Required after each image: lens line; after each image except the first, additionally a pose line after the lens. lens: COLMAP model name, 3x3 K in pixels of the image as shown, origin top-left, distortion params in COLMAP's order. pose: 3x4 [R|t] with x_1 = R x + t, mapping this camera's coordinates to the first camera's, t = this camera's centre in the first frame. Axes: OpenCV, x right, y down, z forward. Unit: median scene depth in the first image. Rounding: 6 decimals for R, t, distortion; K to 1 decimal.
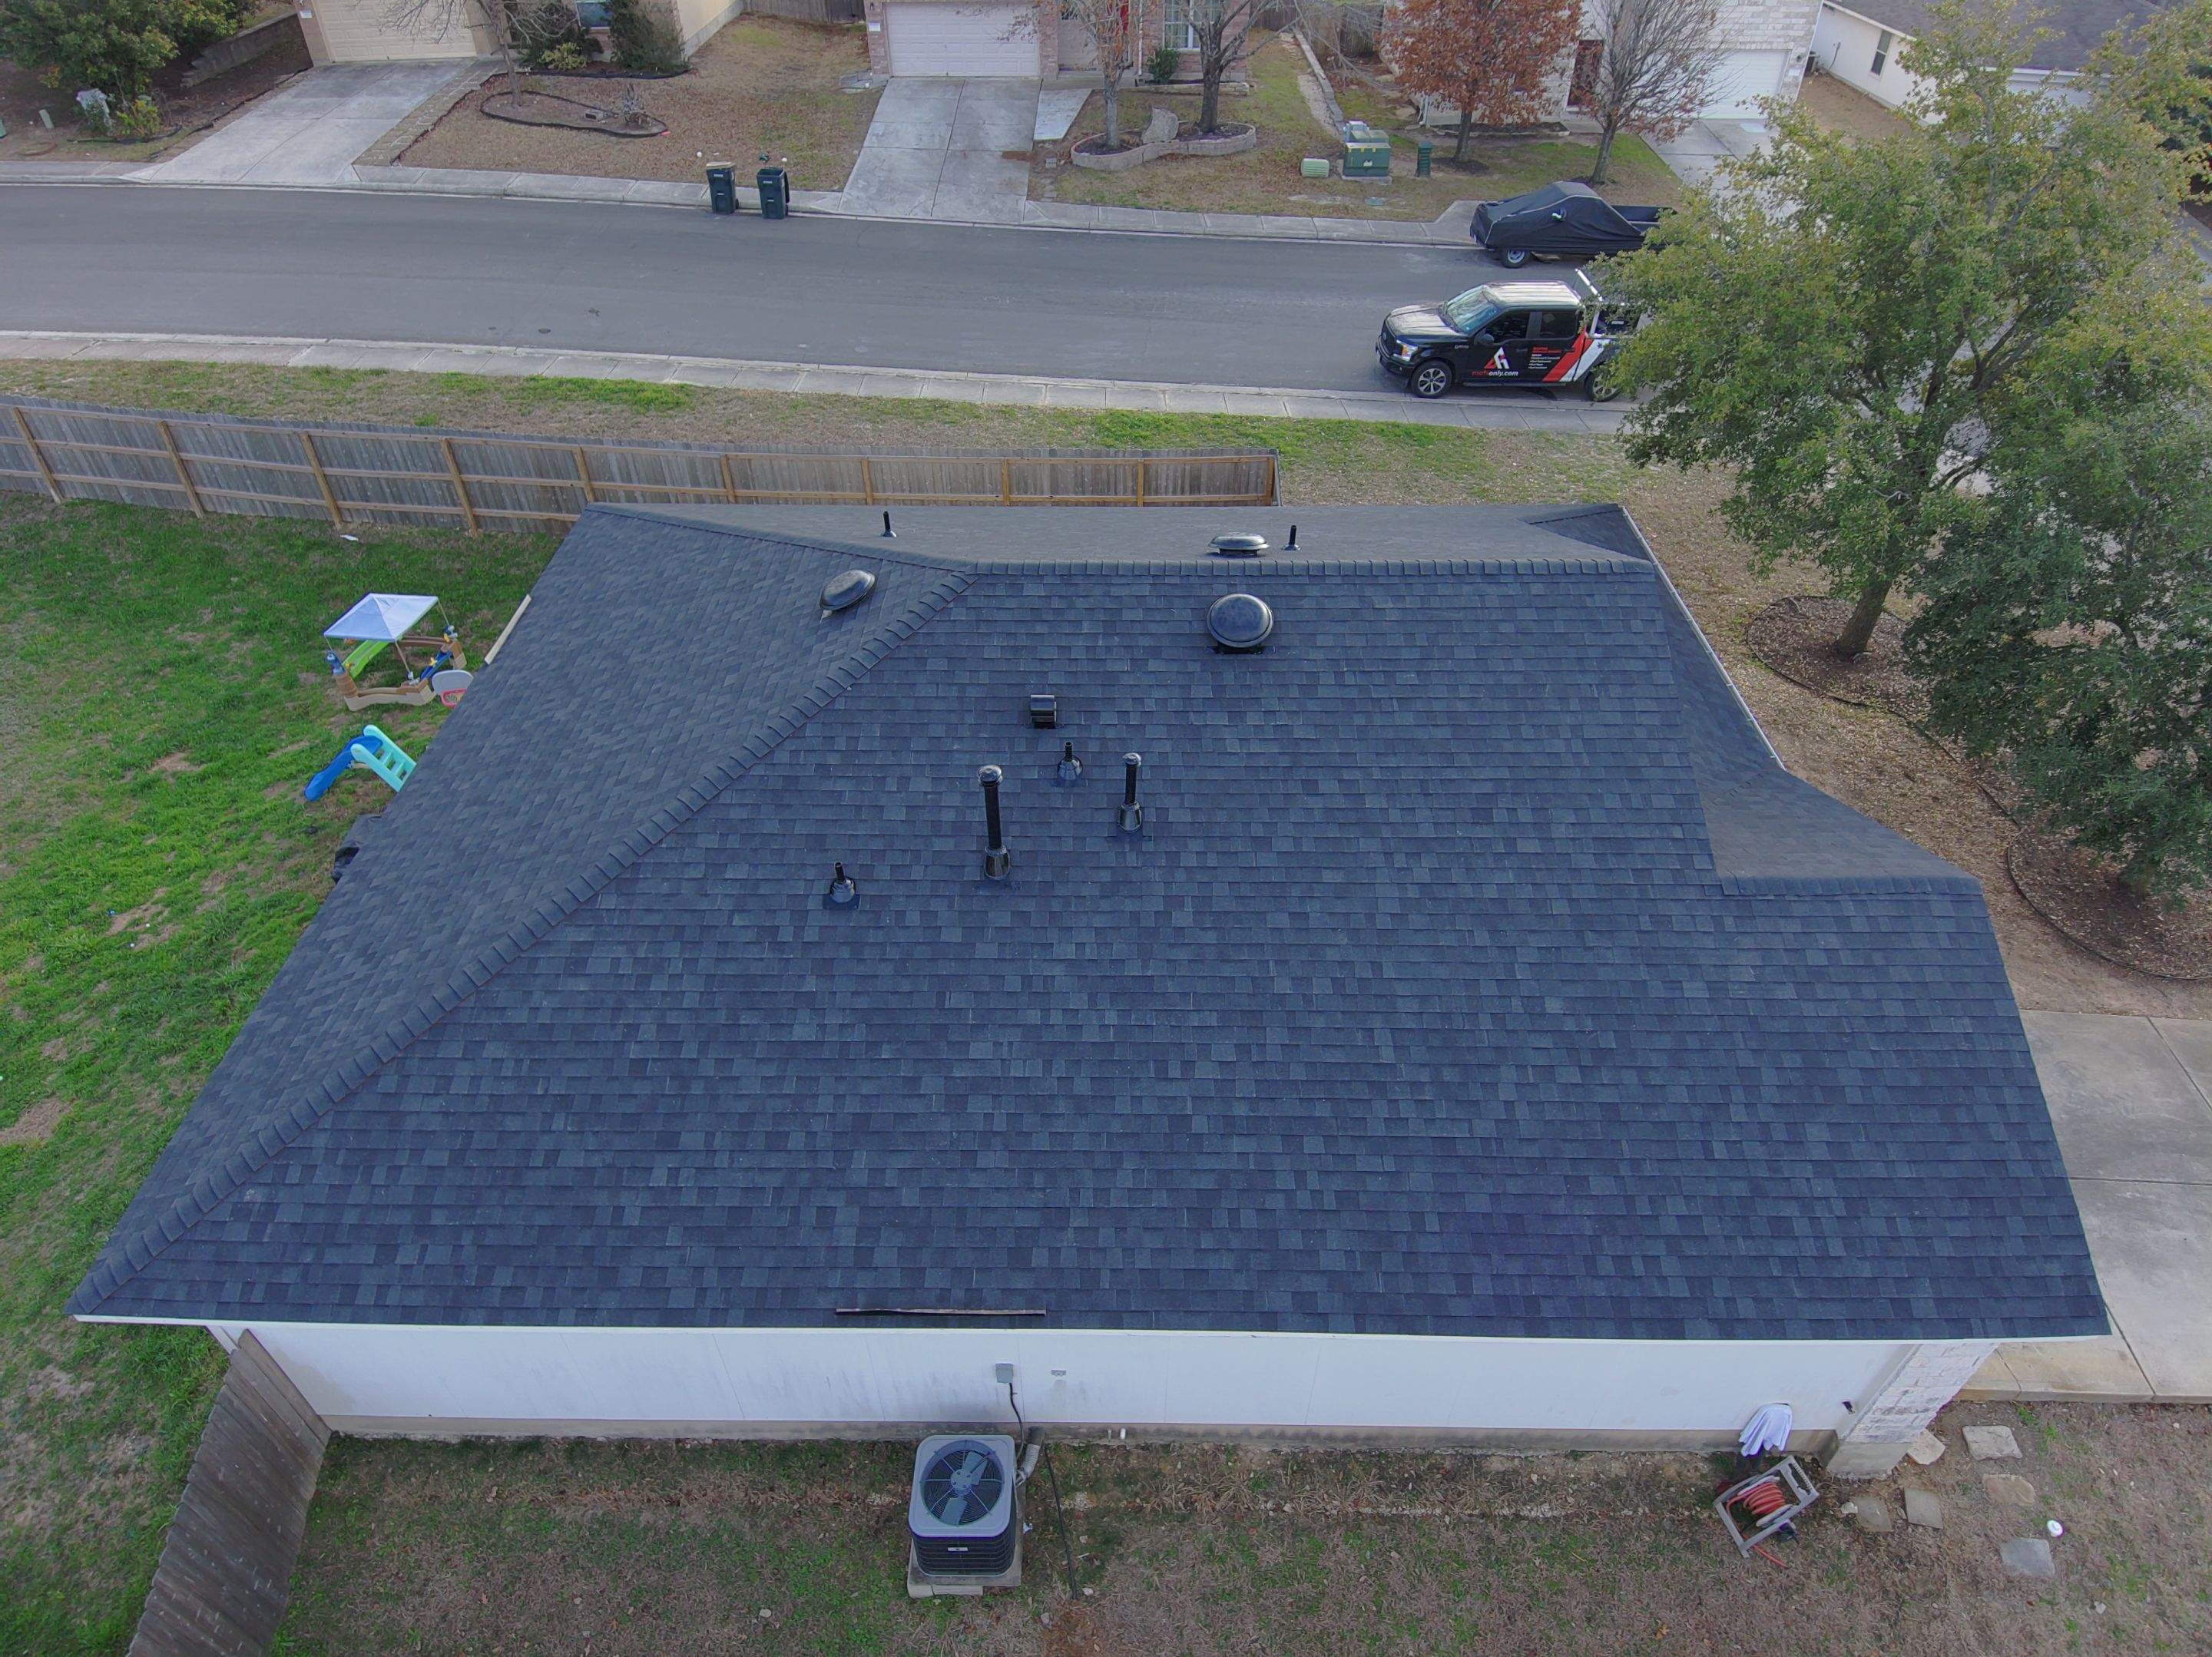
lens RADIAL K [[1304.1, 0, 1101.6], [0, 1304.1, 827.4], [0, 0, 1]] dist [0.087909, -0.118458]
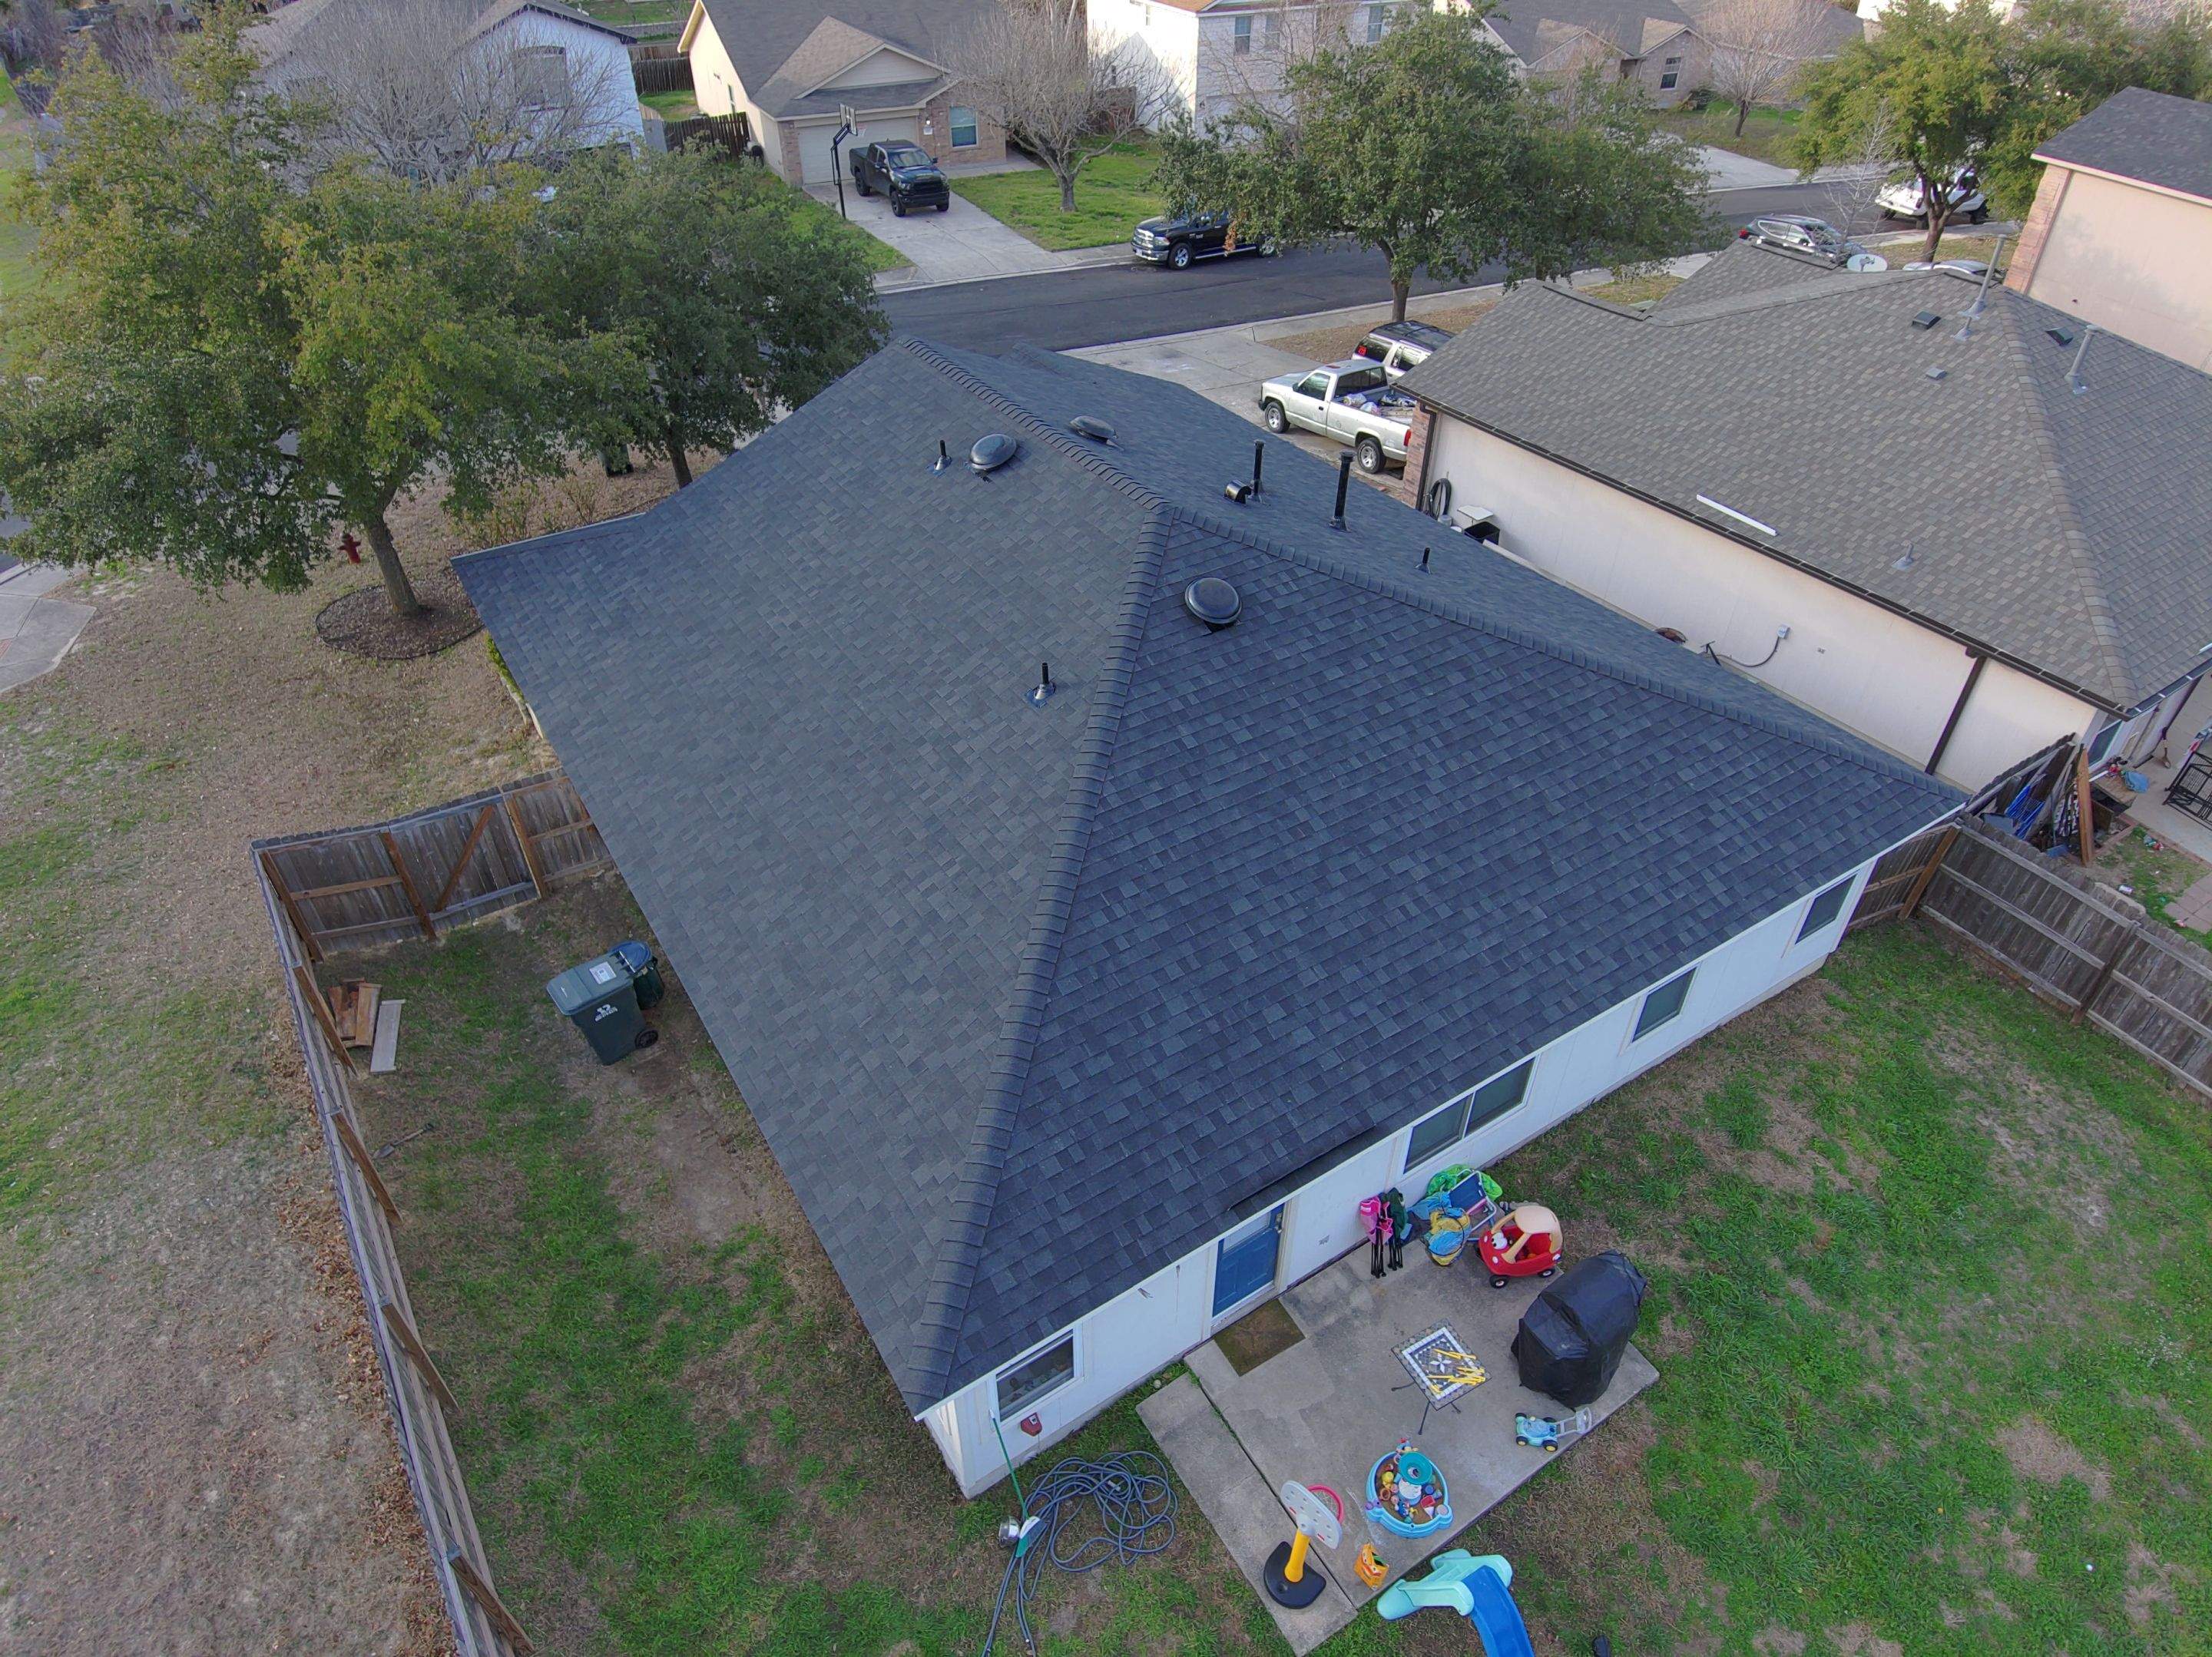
lens RADIAL K [[1305.4, 0, 1101.4], [0, 1305.4, 828.6], [0, 0, 1]] dist [0.077810, -0.104771]
pose [[-0.547854, -0.518544, 0.656481, -0.927109], [0.551195, 0.366572, 0.749539, -0.946812], [-0.629317, 0.772487, 0.084991, 1.121658]]
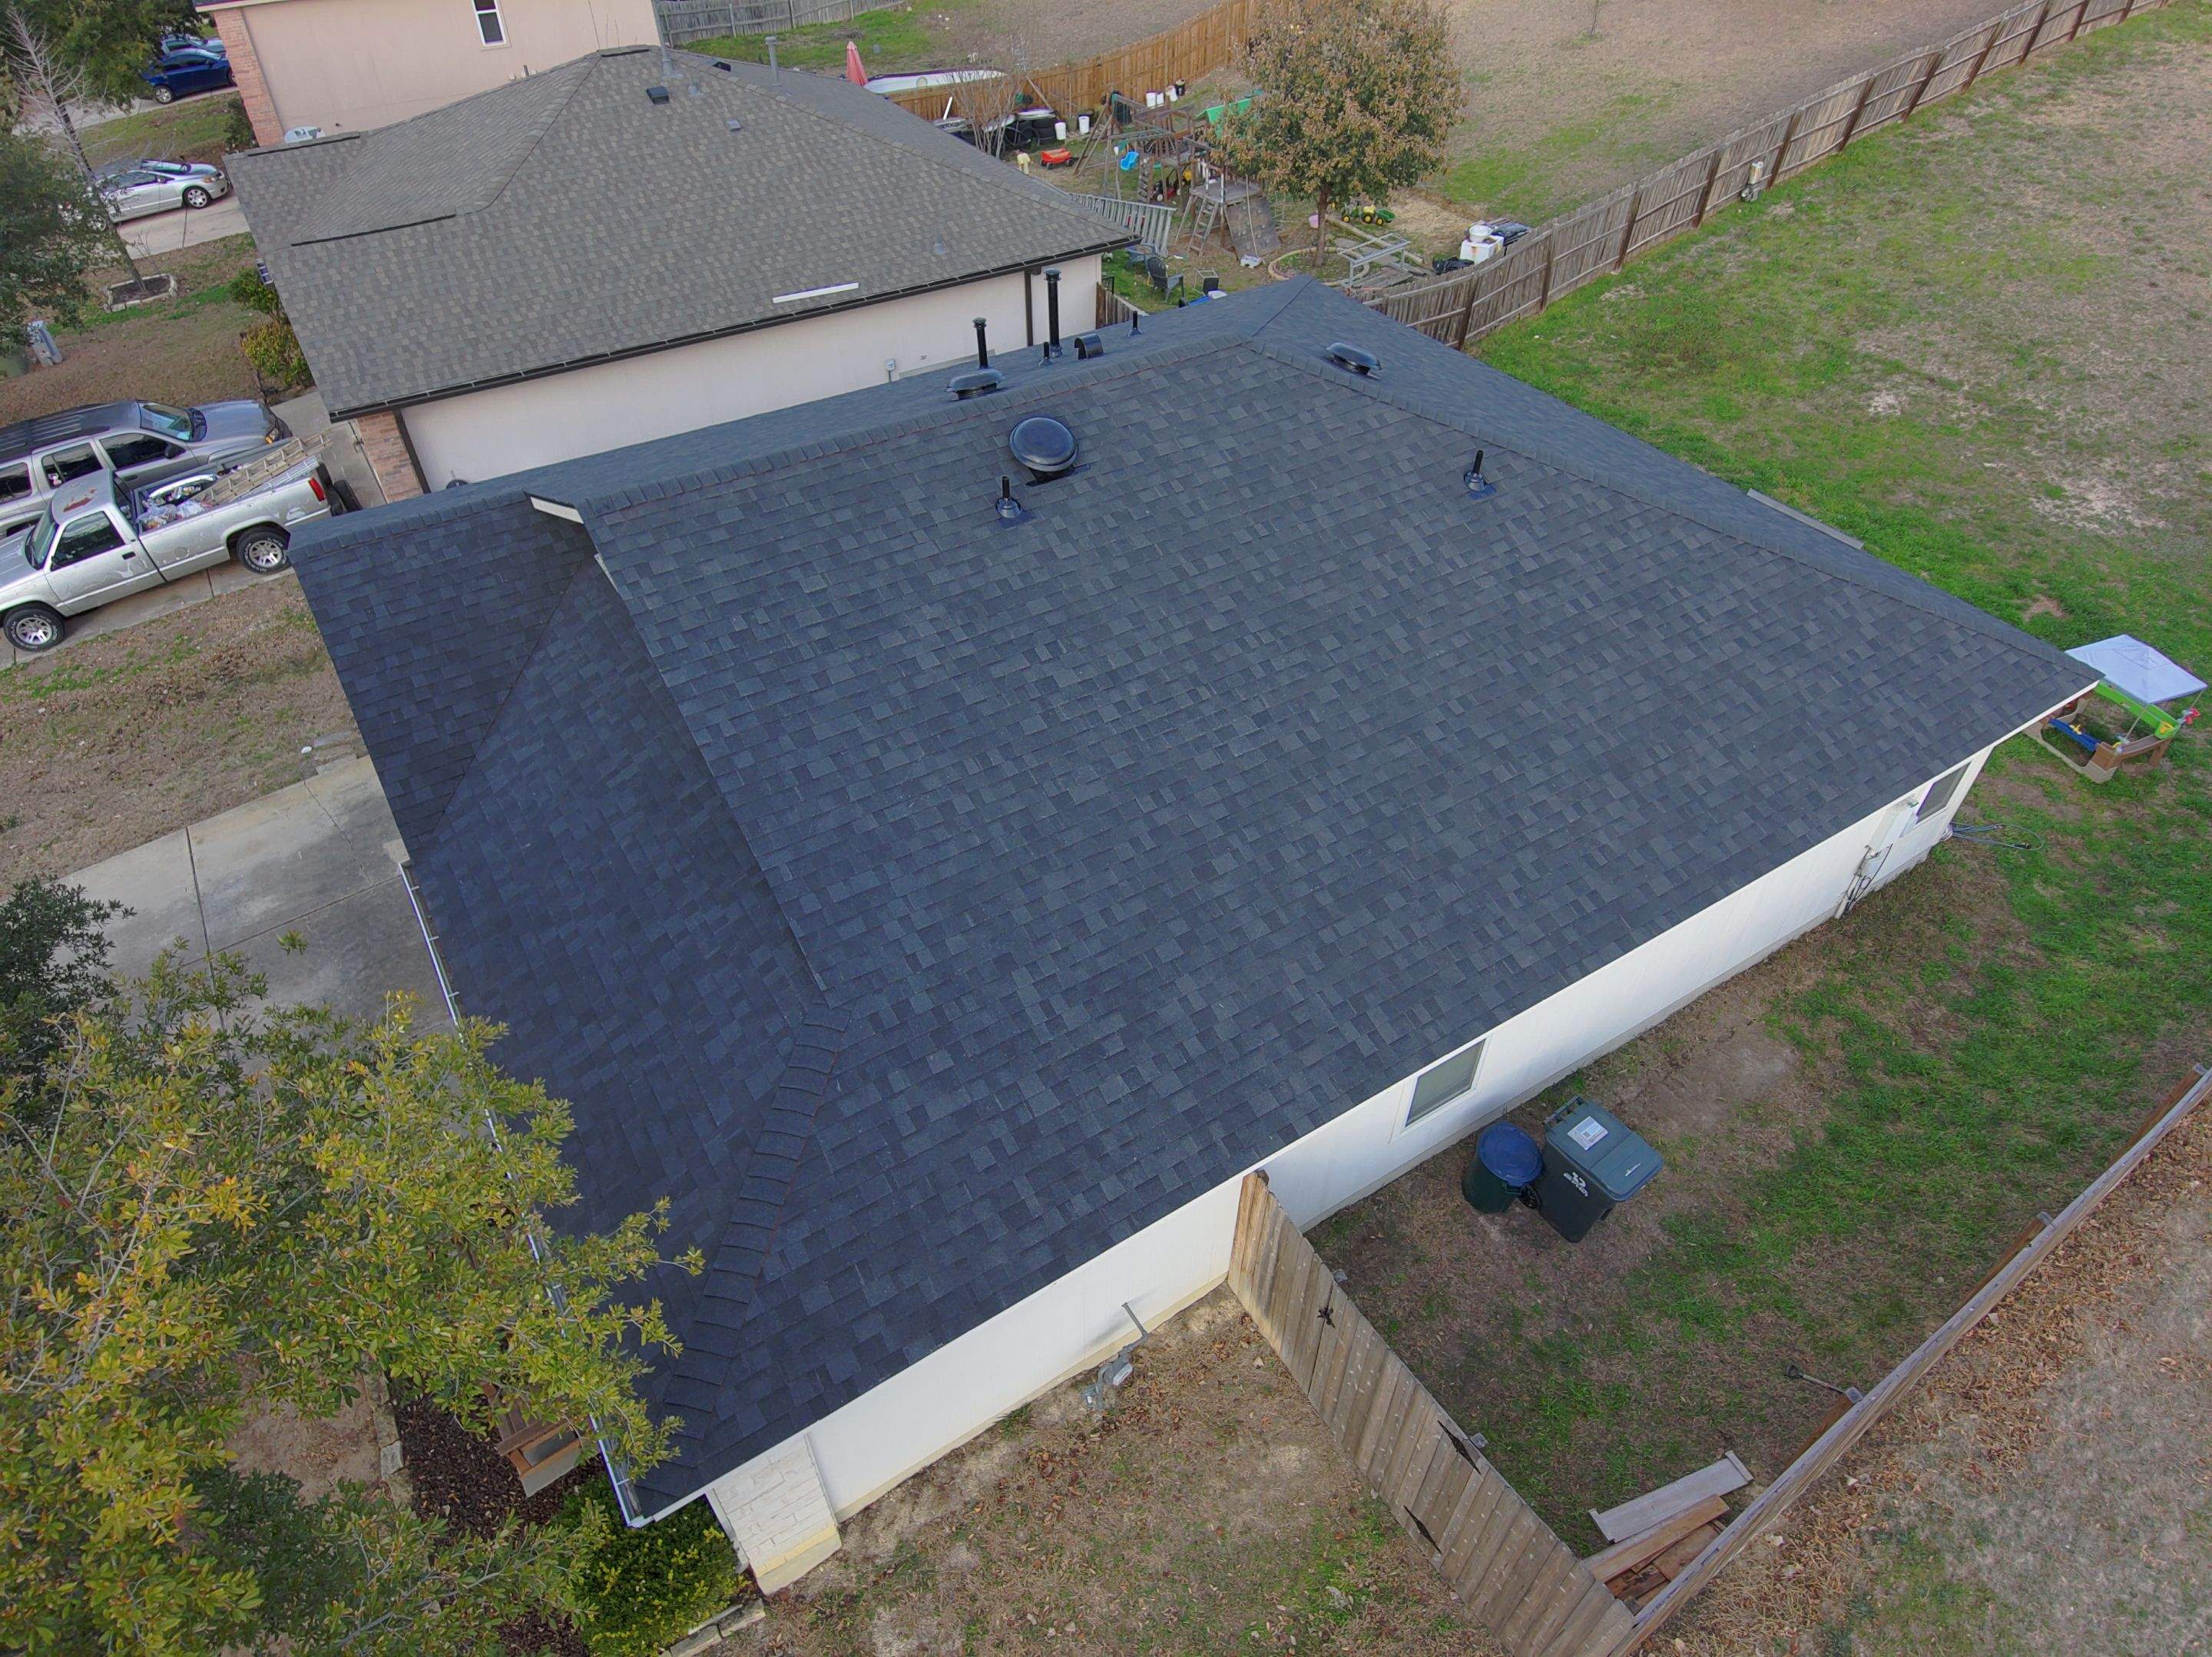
lens RADIAL K [[1304.1, 0, 1101.6], [0, 1304.1, 827.4], [0, 0, 1]] dist [0.087909, -0.118458]
pose [[-0.838479, 0.371545, -0.398632, 0.524772], [-0.352533, 0.187984, 0.916724, -1.001239], [0.415541, 0.909184, -0.026639, 1.295328]]
